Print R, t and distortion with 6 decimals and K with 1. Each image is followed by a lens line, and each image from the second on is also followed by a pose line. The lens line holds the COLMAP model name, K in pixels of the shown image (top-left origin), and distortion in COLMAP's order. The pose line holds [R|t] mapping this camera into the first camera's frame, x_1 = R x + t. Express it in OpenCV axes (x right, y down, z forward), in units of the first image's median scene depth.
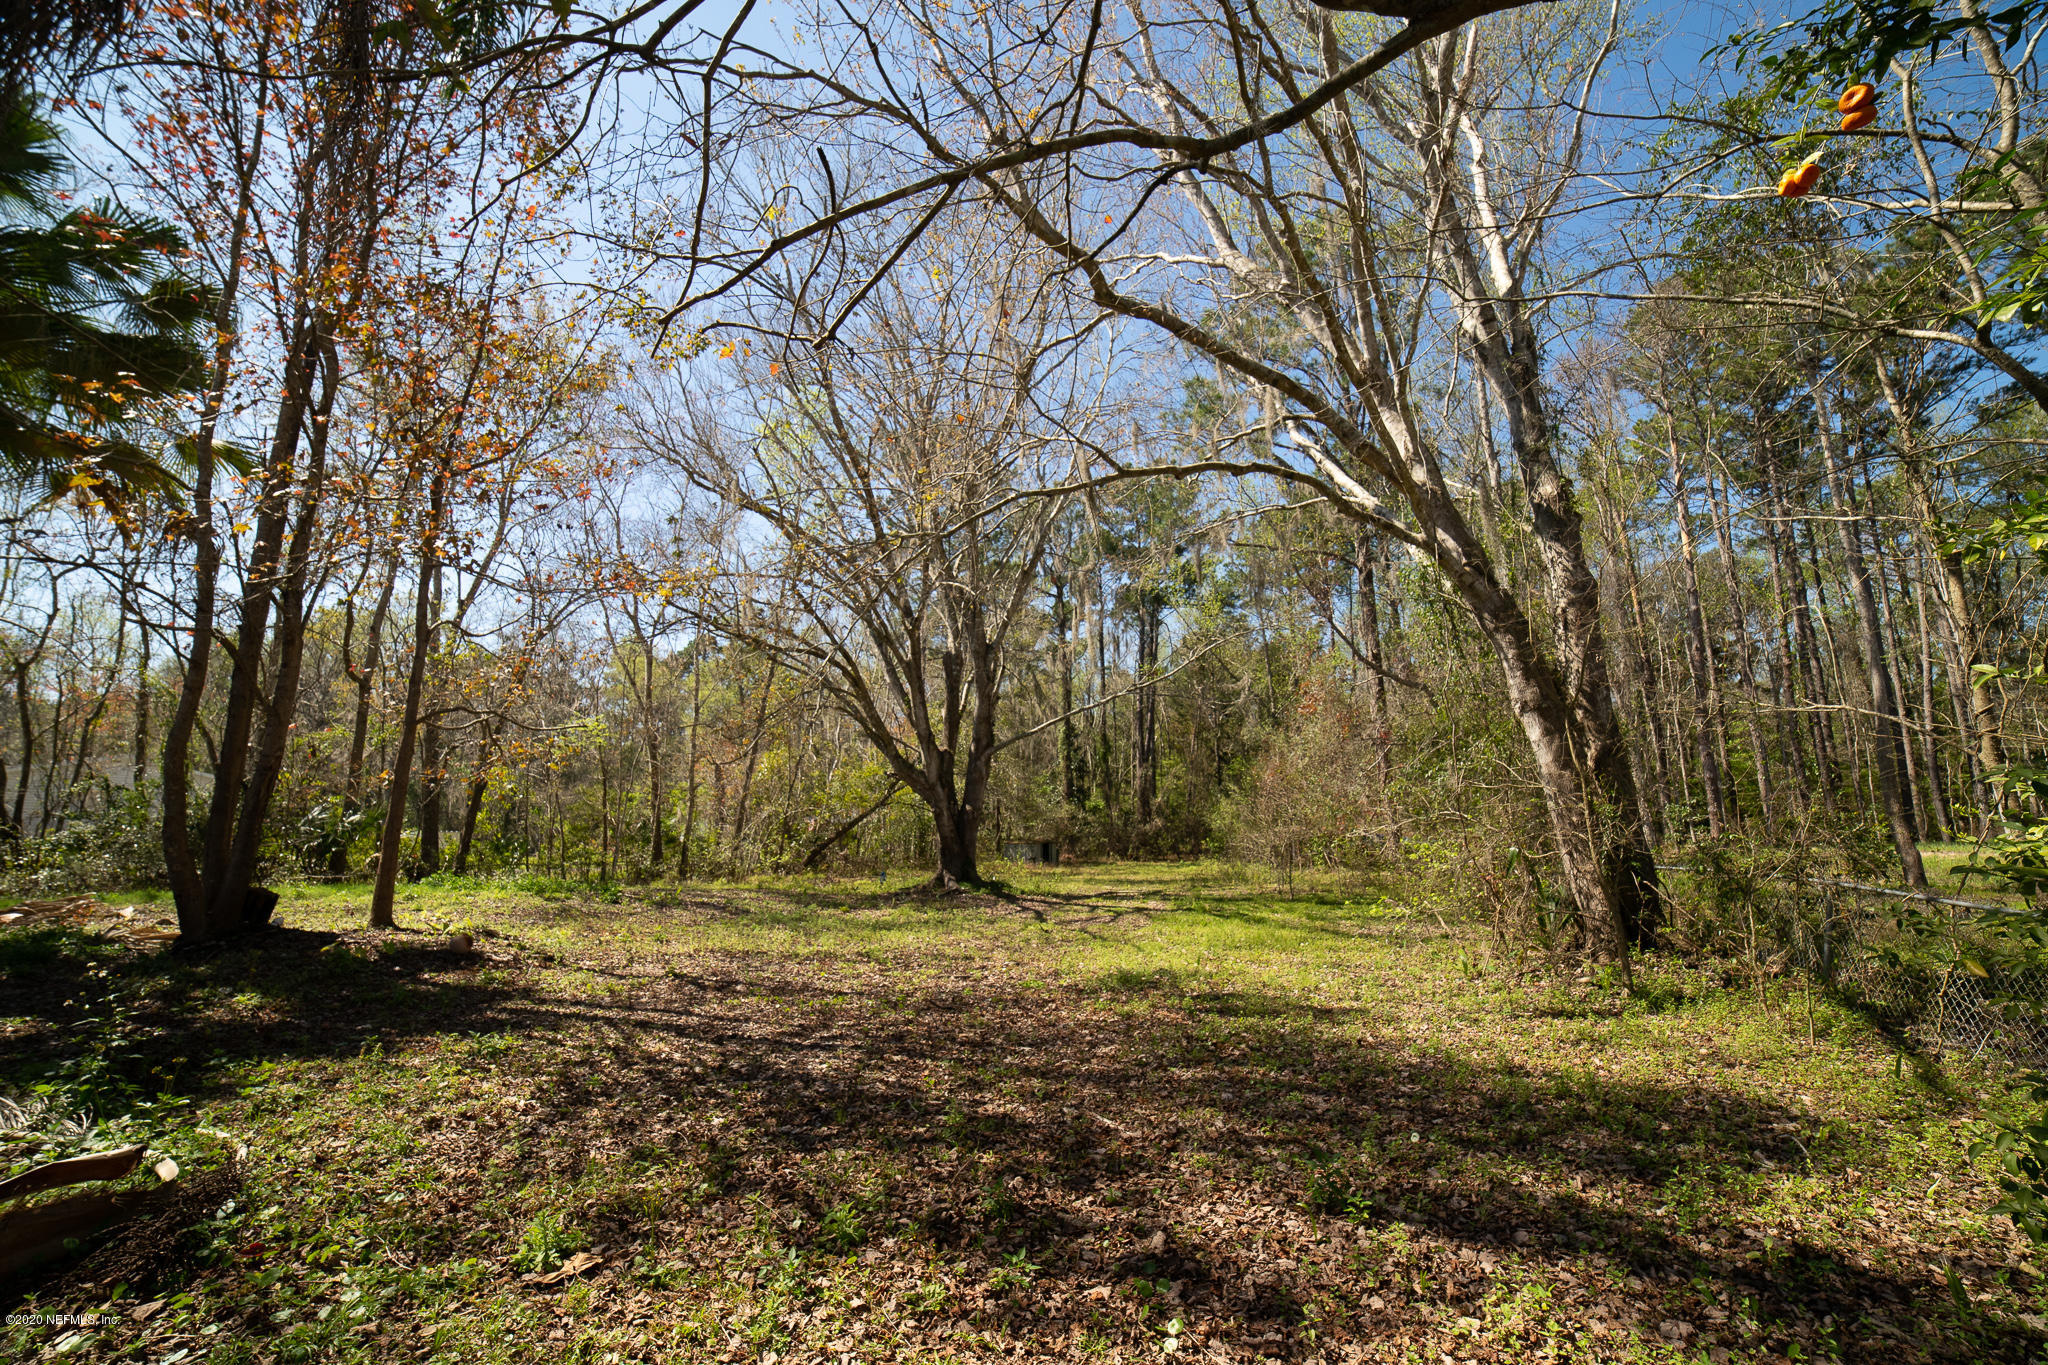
lens RADIAL K [[925.2, 0, 1024.0], [0, 925.2, 682.5], [0, 0, 1]] dist [-0.074217, 0.000039]
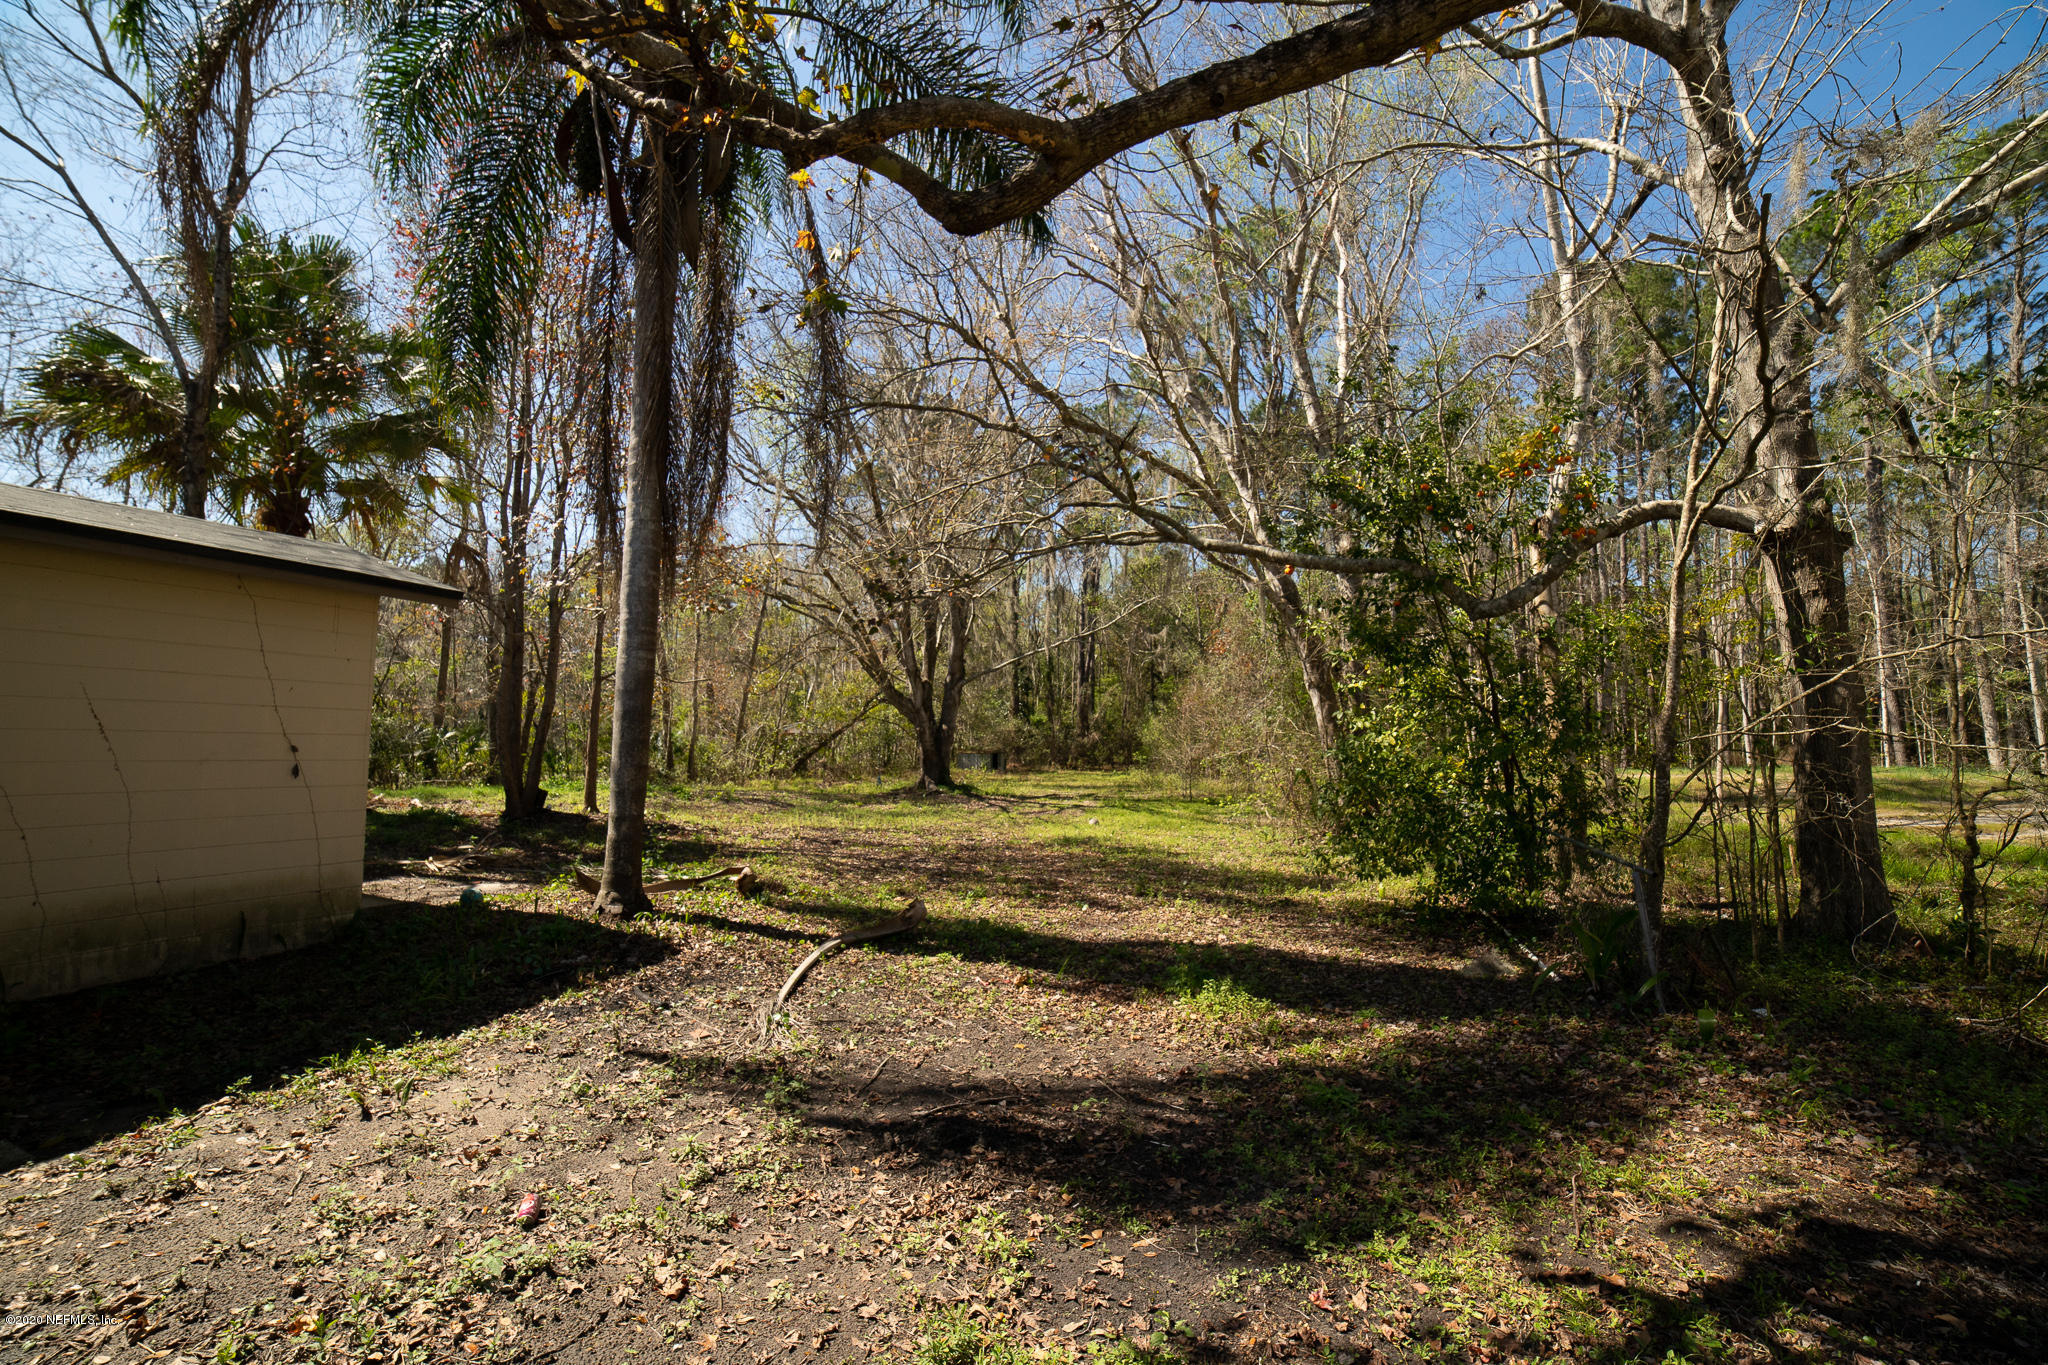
lens RADIAL K [[925.2, 0, 1024.0], [0, 925.2, 682.5], [0, 0, 1]] dist [-0.074217, 0.000039]
pose [[0.997853, 0.015929, 0.063524, -0.028547], [-0.022081, 0.995004, 0.097358, -0.044402], [-0.061656, -0.098551, 0.993220, -0.225172]]
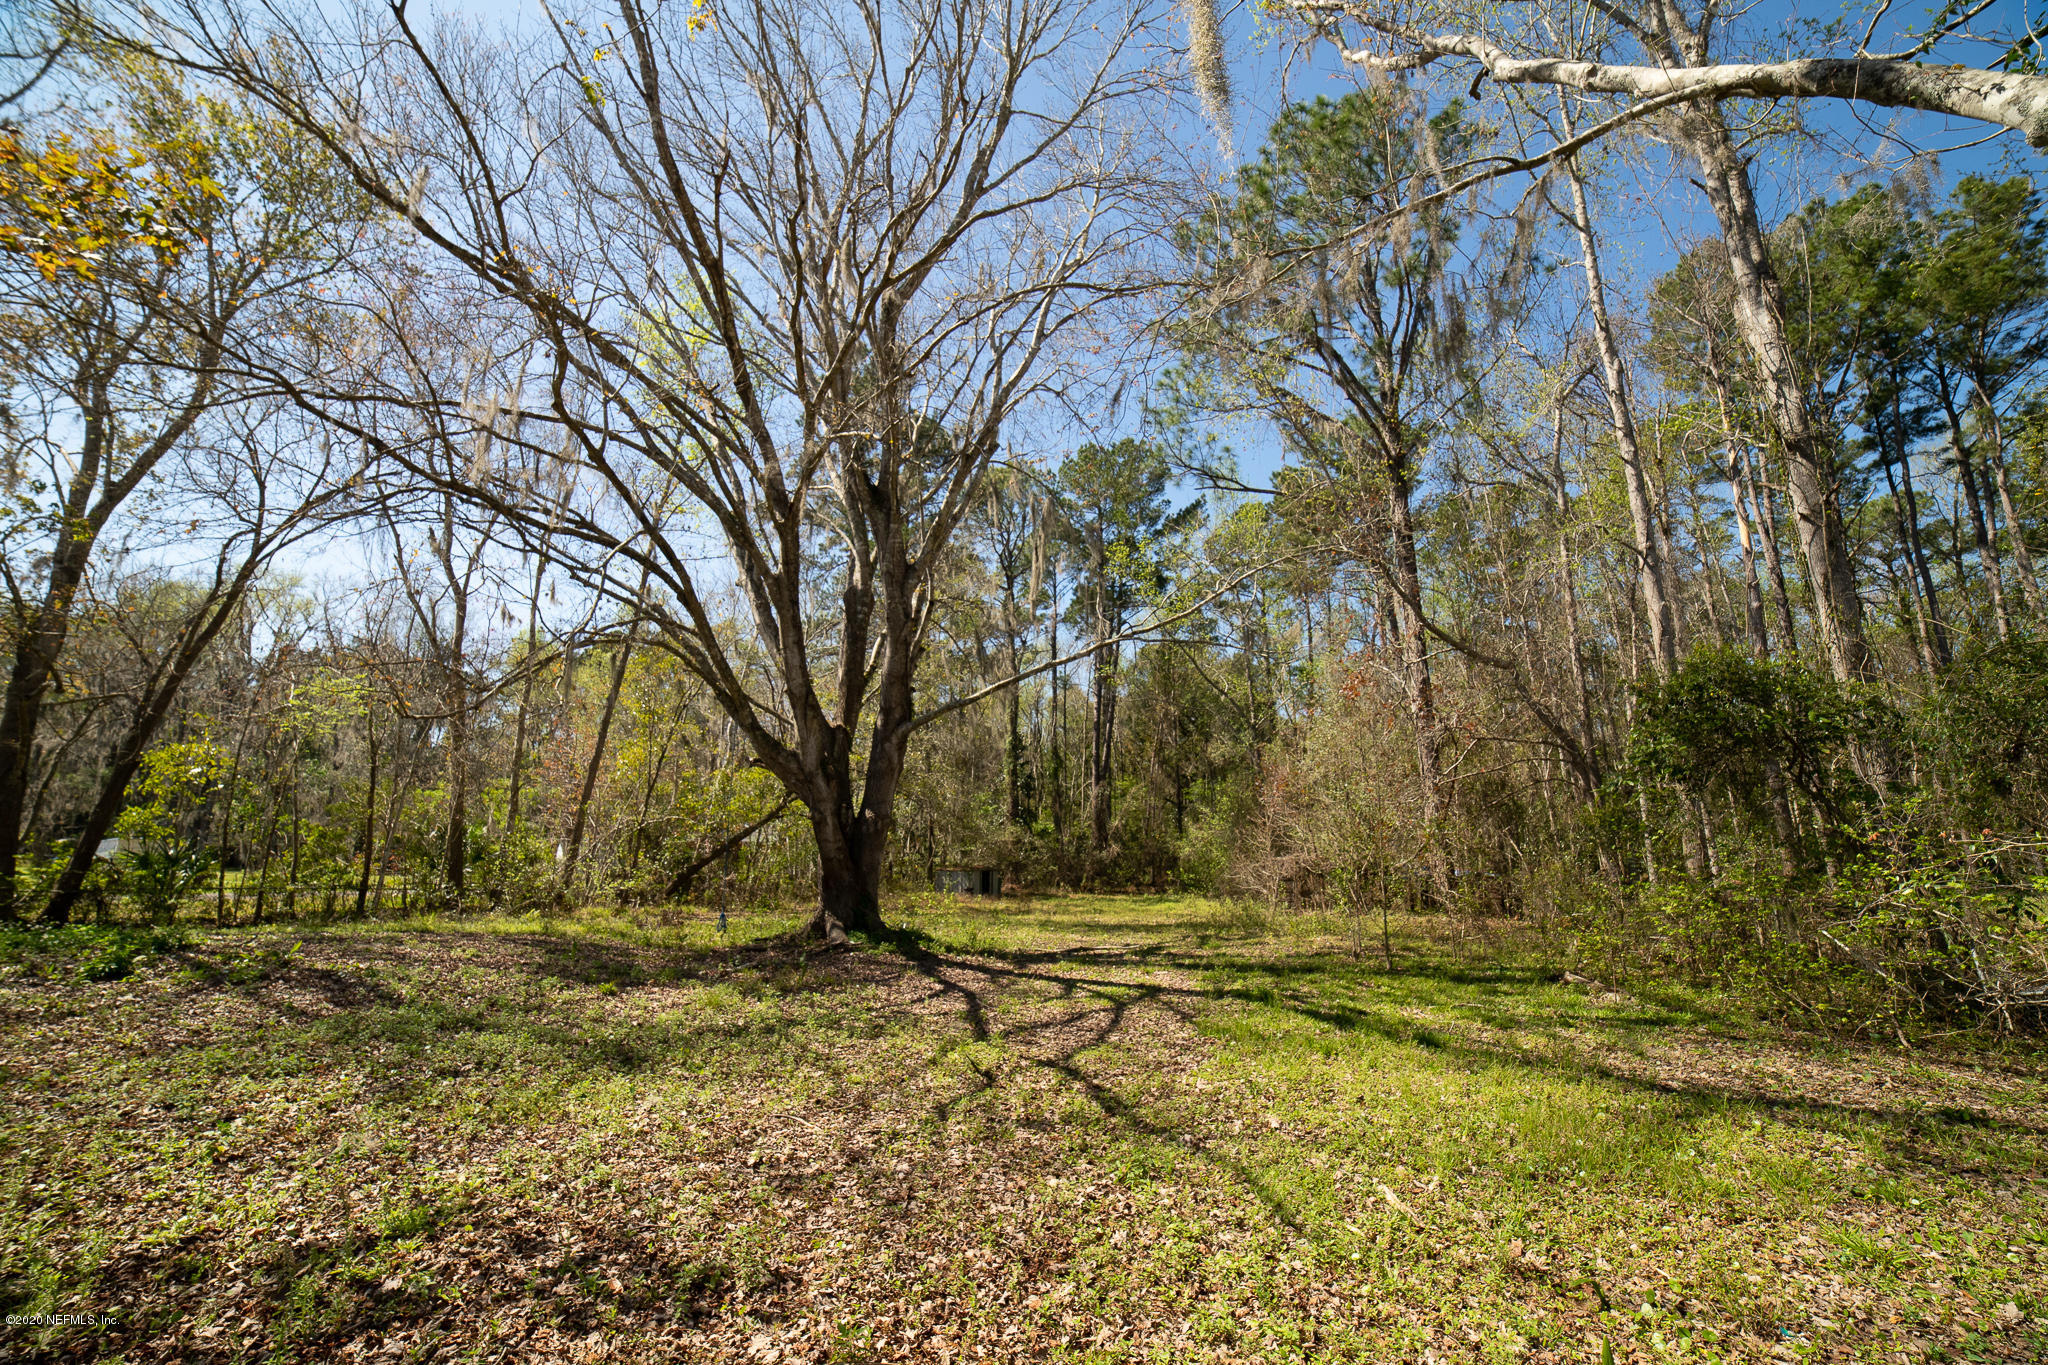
lens RADIAL K [[925.2, 0, 1024.0], [0, 925.2, 682.5], [0, 0, 1]] dist [-0.074217, 0.000039]
pose [[0.997793, 0.029145, 0.059671, 0.005816], [-0.027430, 0.999192, -0.029359, 0.051493], [-0.060478, 0.027657, 0.997786, 0.301488]]
